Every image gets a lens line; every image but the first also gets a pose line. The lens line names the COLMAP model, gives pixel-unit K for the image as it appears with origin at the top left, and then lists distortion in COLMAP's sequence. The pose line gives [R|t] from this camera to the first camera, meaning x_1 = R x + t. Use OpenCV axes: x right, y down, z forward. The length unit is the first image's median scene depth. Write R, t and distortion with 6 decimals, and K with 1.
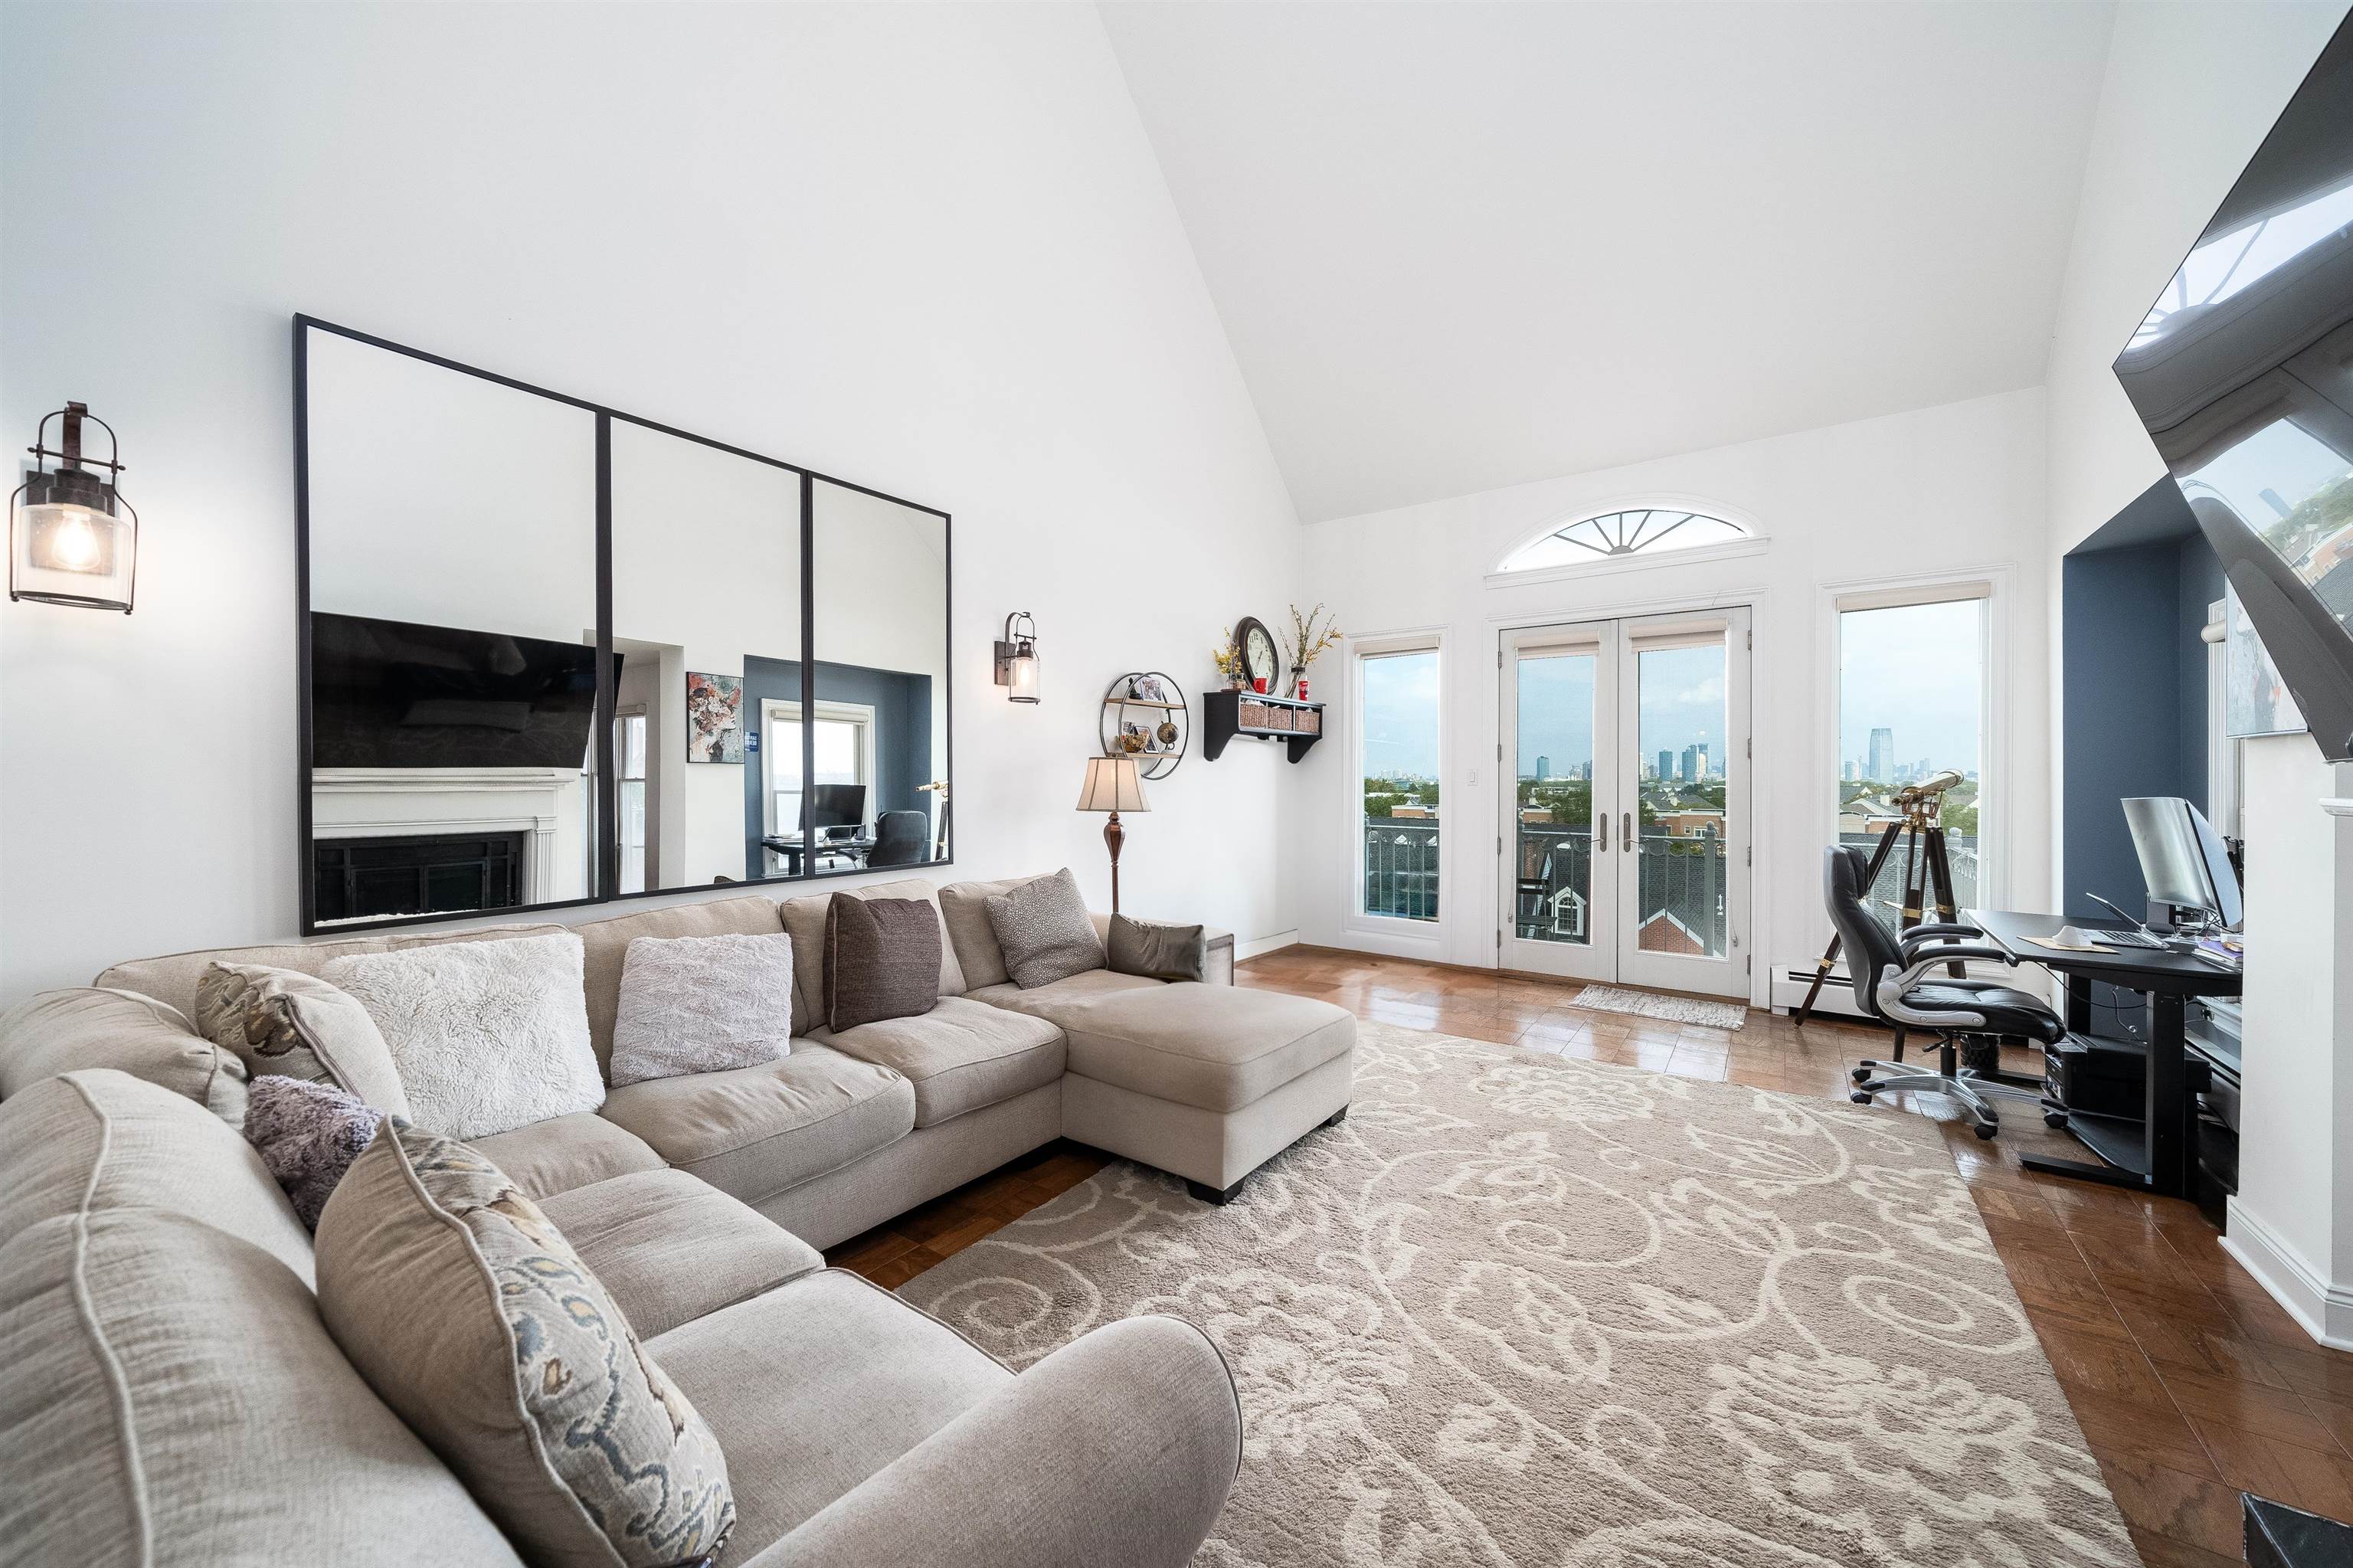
lens RADIAL K [[860.9, 0, 1167.7], [0, 860.9, 779.6], [0, 0, 1]] dist [-0.005404, -0.000324]
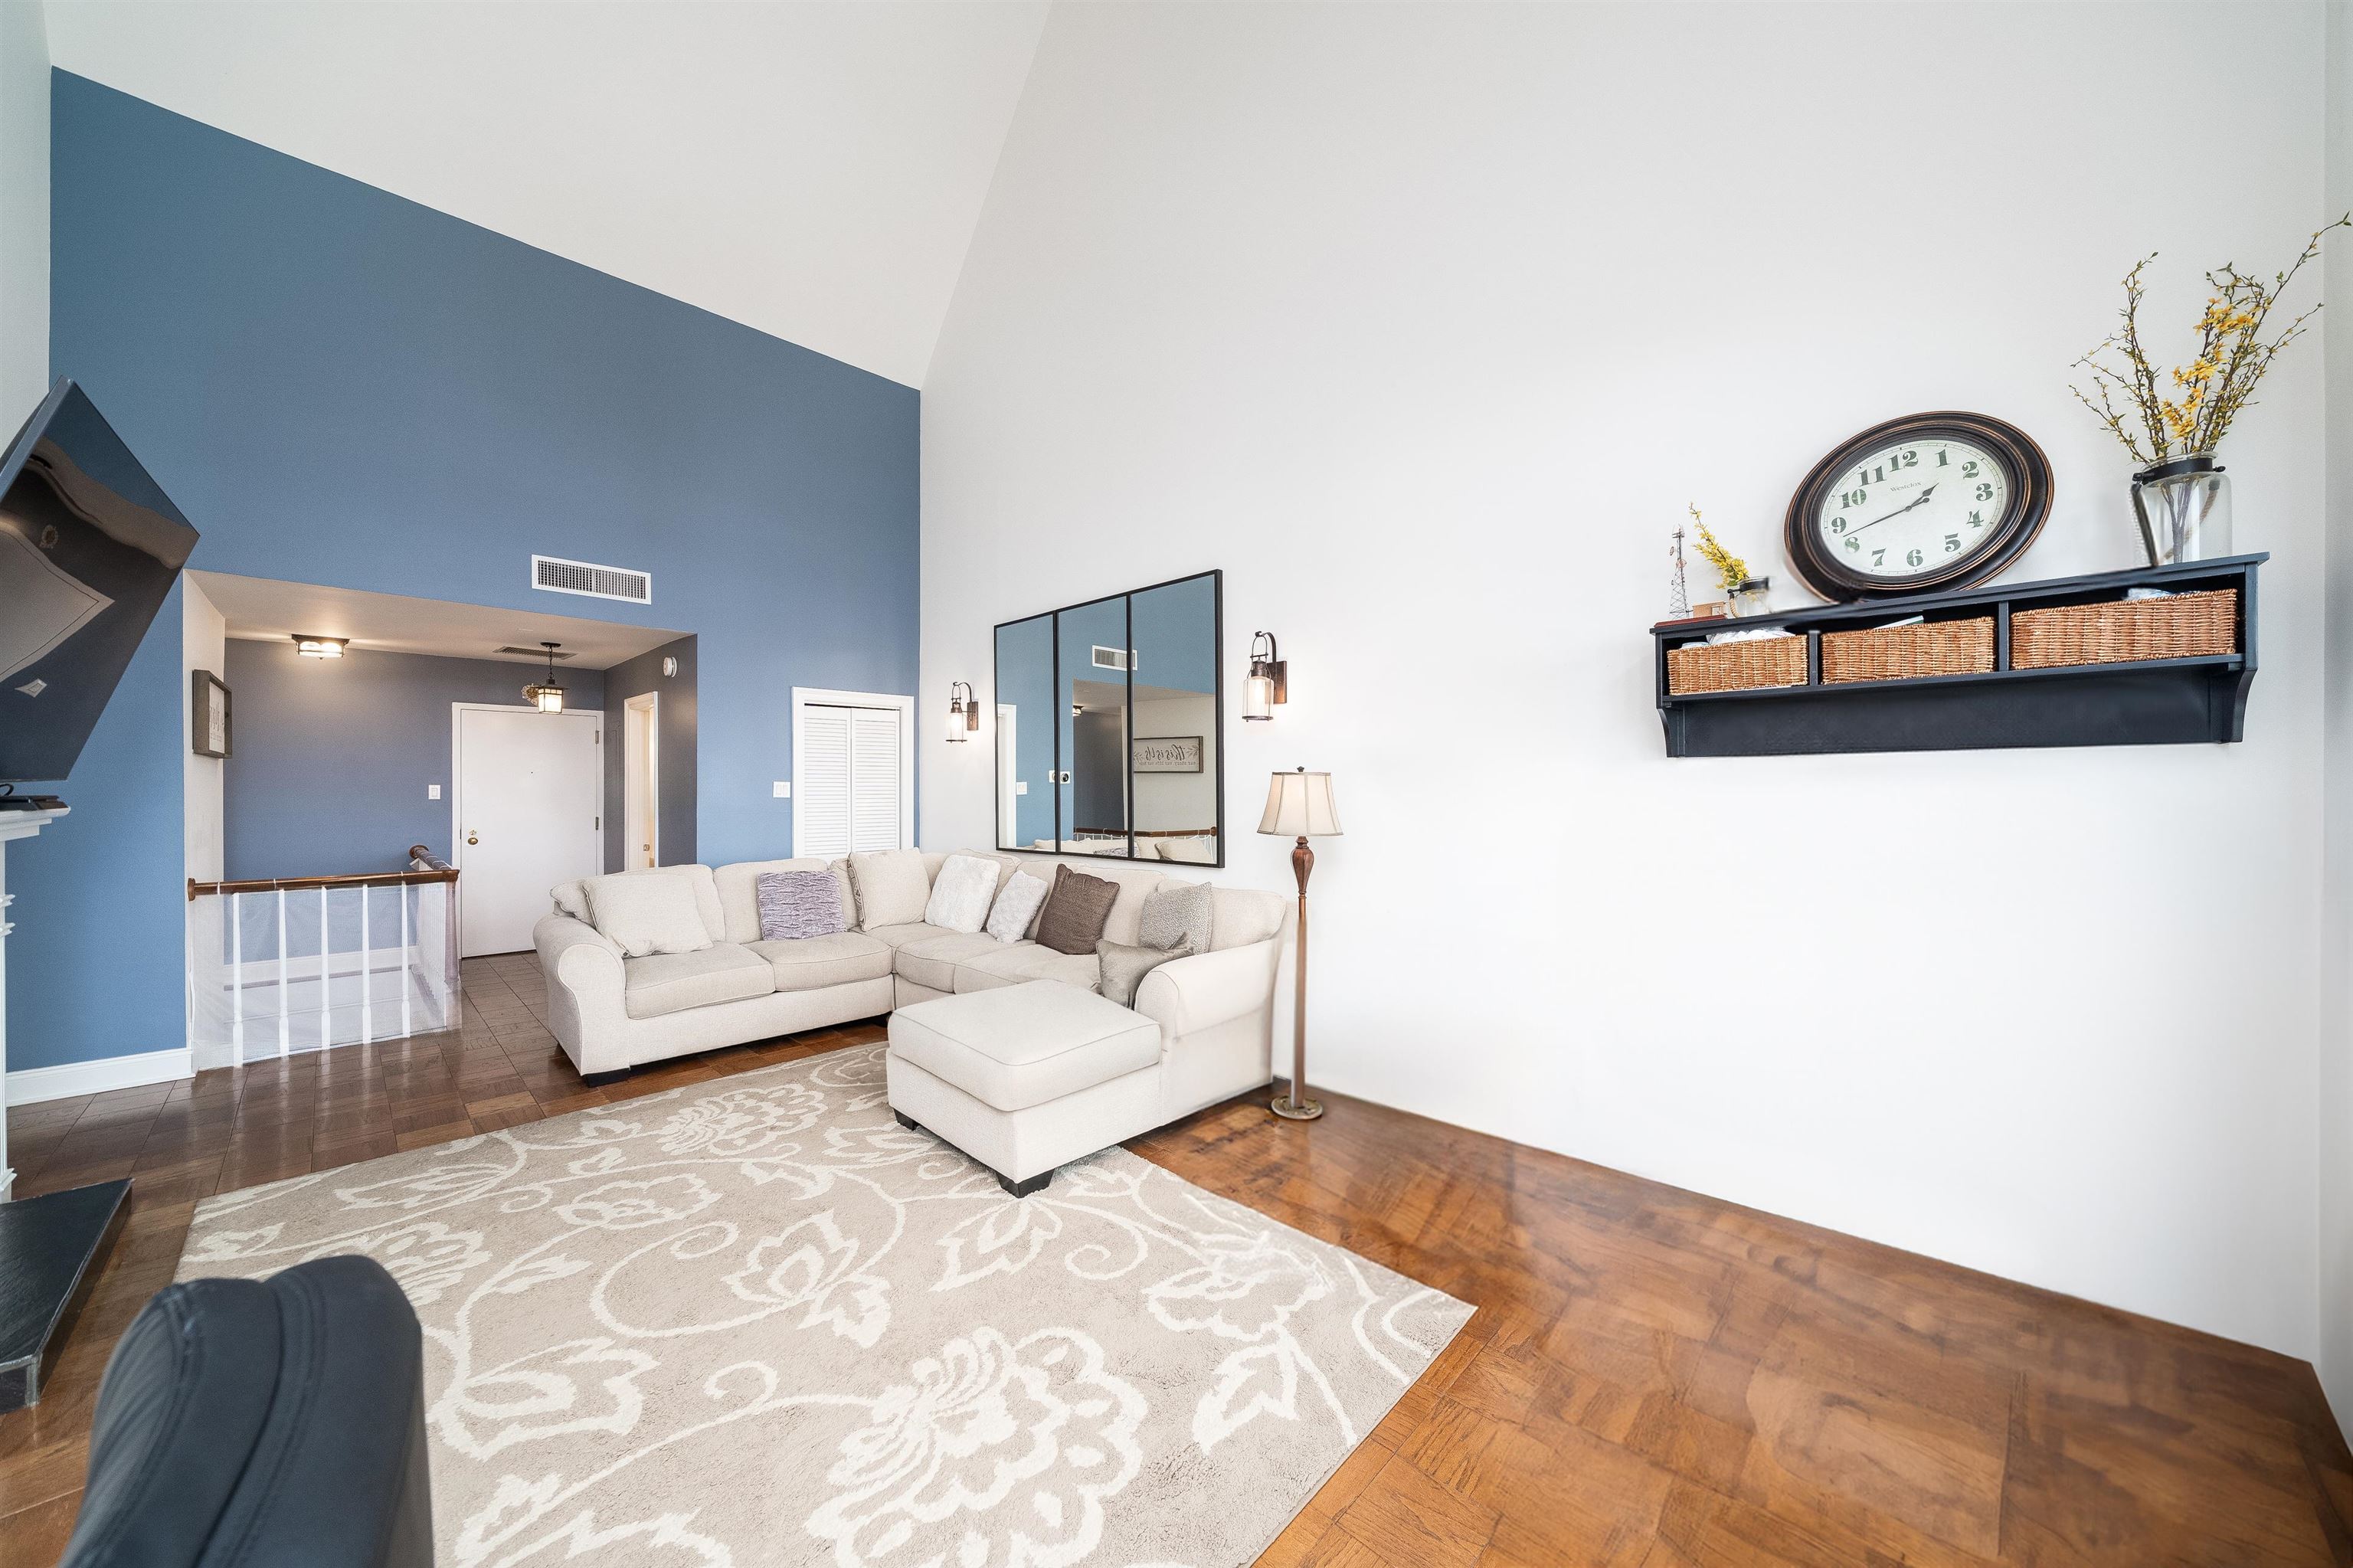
lens RADIAL K [[817.1, 0, 1179.2], [0, 817.1, 793.1], [0, 0, 1]] dist [-0.007503, 0.000566]
pose [[-0.144837, 0.003797, -0.989448, 1.131886], [-0.002657, 0.999988, 0.004227, -0.011113], [0.989452, 0.003241, -0.144825, 1.474365]]
